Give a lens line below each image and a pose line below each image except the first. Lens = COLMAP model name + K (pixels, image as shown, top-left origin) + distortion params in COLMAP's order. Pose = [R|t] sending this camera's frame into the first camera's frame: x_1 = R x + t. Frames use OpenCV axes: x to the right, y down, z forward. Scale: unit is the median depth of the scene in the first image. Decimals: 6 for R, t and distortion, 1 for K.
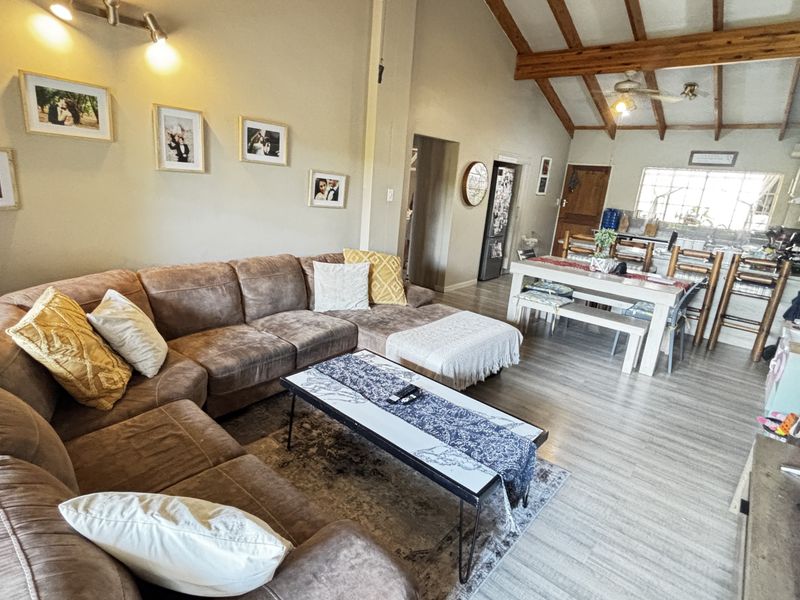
lens RADIAL K [[431.8, 0, 402.9], [0, 431.8, 299.9], [0, 0, 1]] dist [-0.001557, 0.001896]
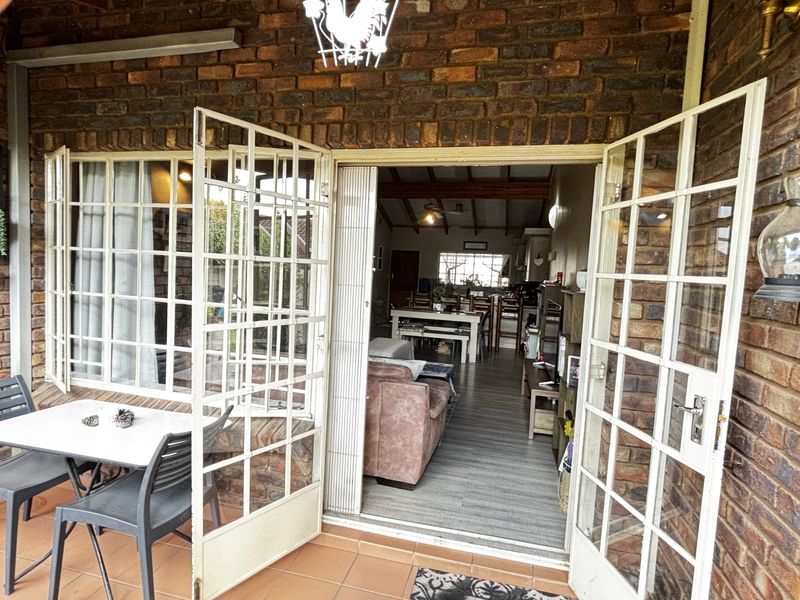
lens RADIAL K [[431.8, 0, 397.4], [0, 431.8, 299.8], [0, 0, 1]] dist [-0.001557, 0.001896]
pose [[0.898989, -0.063568, 0.433334, -0.378160], [0.141186, 0.978655, -0.149338, 0.108075], [-0.414592, 0.195433, 0.888774, -0.411079]]
